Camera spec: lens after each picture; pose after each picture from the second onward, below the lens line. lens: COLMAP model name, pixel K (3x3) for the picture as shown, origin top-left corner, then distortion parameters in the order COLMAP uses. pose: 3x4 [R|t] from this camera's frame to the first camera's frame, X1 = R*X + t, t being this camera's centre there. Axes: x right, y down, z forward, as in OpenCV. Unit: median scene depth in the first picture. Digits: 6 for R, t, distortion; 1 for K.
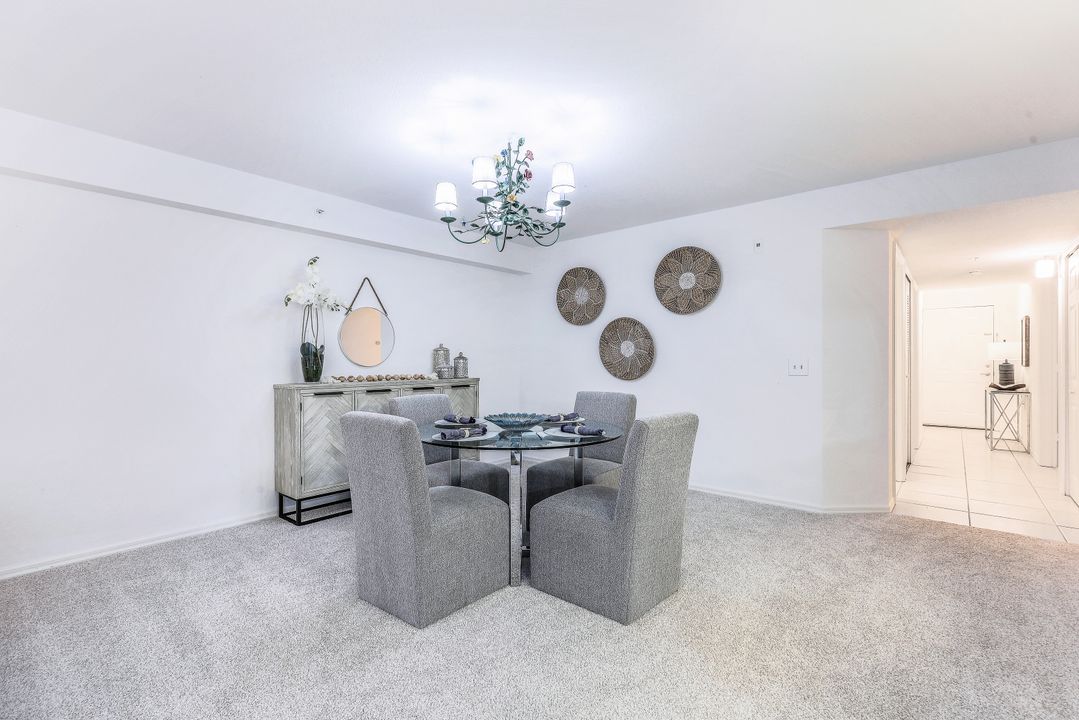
lens RADIAL K [[489.3, 0, 548.2], [0, 489.3, 363.2], [0, 0, 1]] dist [0.003500, 0.000240]
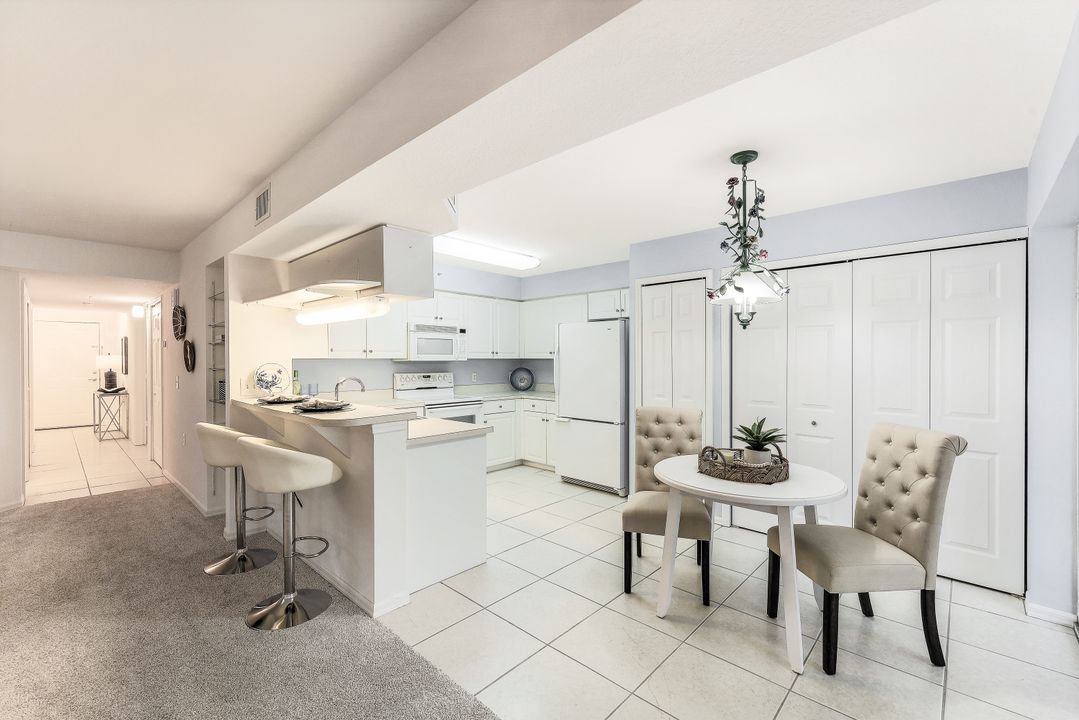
lens RADIAL K [[455.7, 0, 534.6], [0, 455.7, 358.3], [0, 0, 1]] dist [0.000005, -0.001032]
pose [[0.062067, -0.001087, 0.998071, -0.293565], [0.005150, 0.999986, 0.000769, -0.046877], [-0.998059, 0.005092, 0.062072, -0.285312]]
